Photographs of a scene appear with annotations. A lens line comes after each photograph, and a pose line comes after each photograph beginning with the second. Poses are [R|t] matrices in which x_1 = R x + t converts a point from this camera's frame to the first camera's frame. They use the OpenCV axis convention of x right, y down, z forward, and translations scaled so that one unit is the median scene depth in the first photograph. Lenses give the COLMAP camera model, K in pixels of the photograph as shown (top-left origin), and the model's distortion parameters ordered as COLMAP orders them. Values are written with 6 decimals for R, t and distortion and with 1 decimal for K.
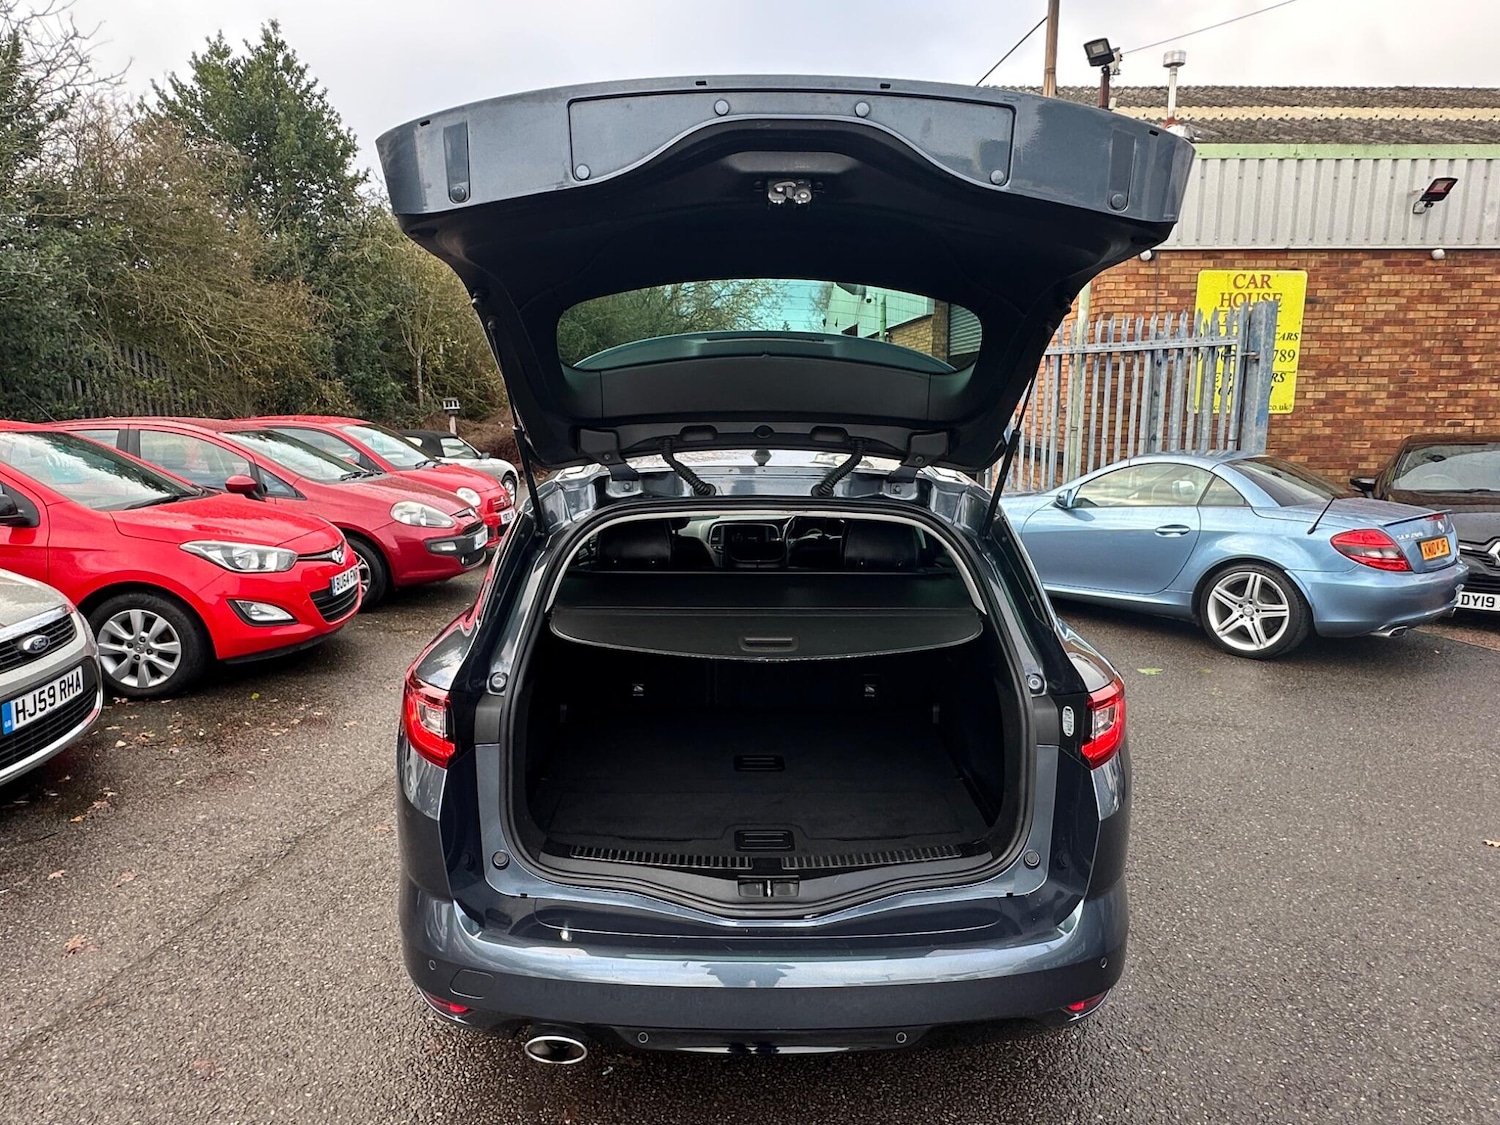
lens RADIAL K [[947.2, 0, 740.0], [0, 947.2, 572.5], [0, 0, 1]] dist [-0.007172, 0.003078]
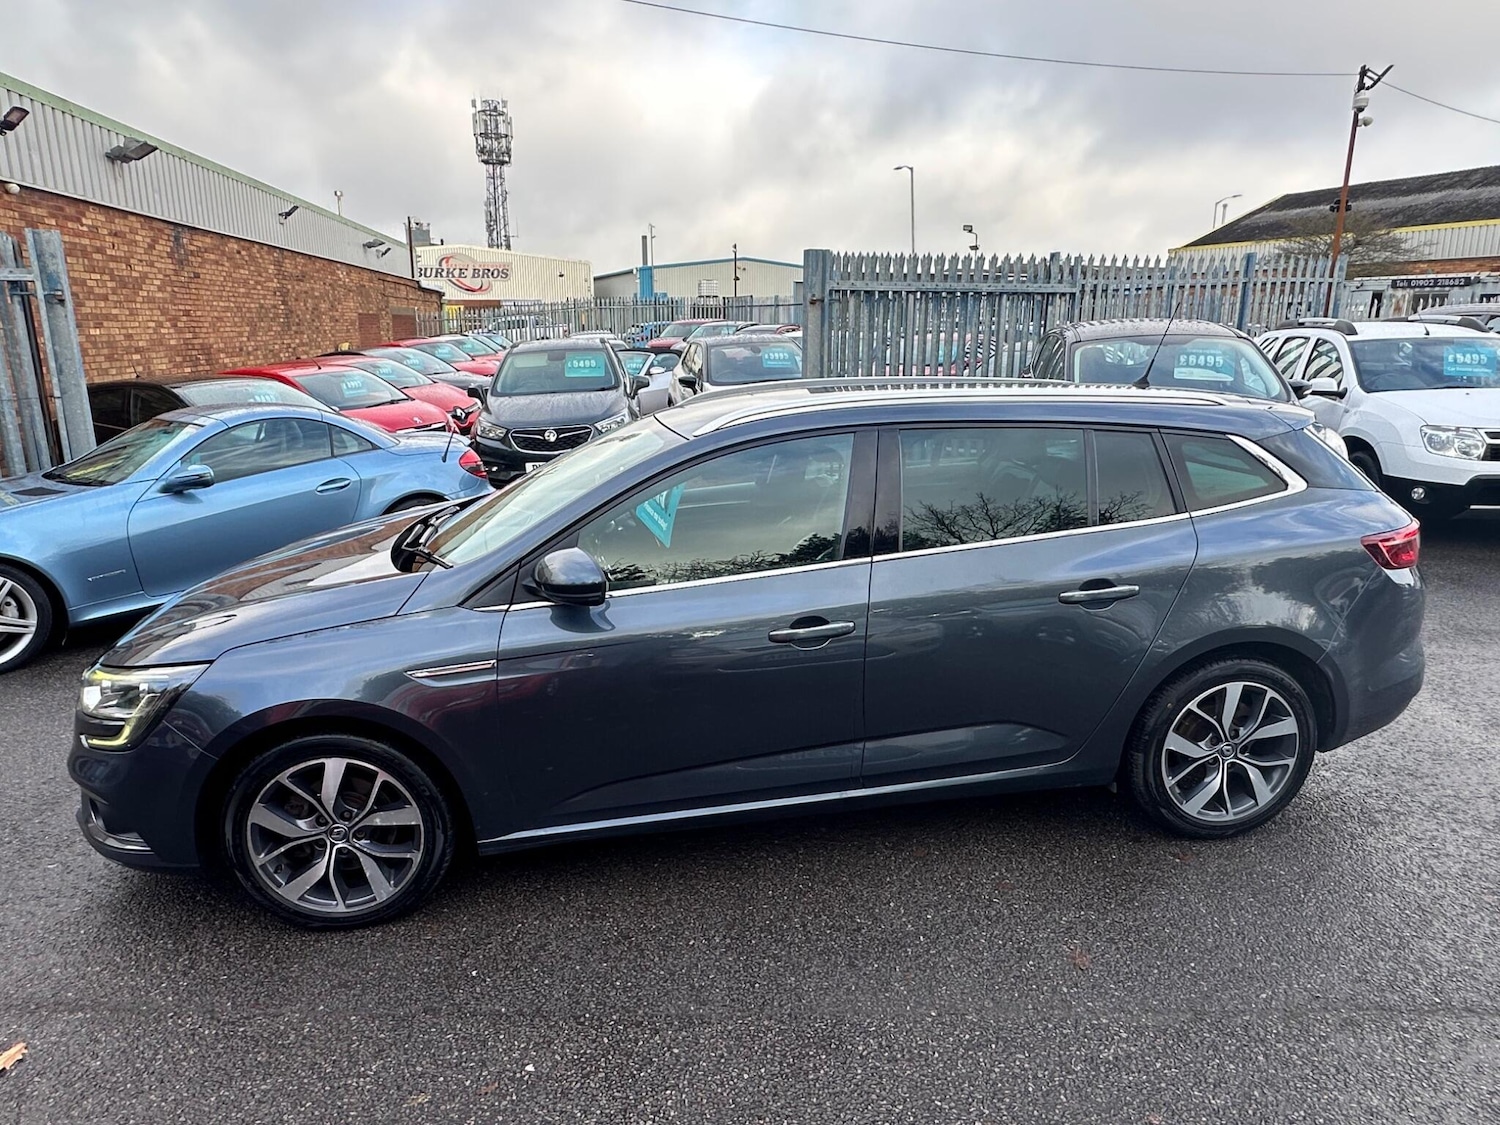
lens RADIAL K [[947.2, 0, 747.6], [0, 947.2, 563.1], [0, 0, 1]] dist [-0.007172, 0.003078]
pose [[-0.127858, -0.236311, 0.963229, -0.338299], [0.187594, 0.947907, 0.257452, -0.088141], [-0.973890, 0.213613, -0.076867, 0.435093]]
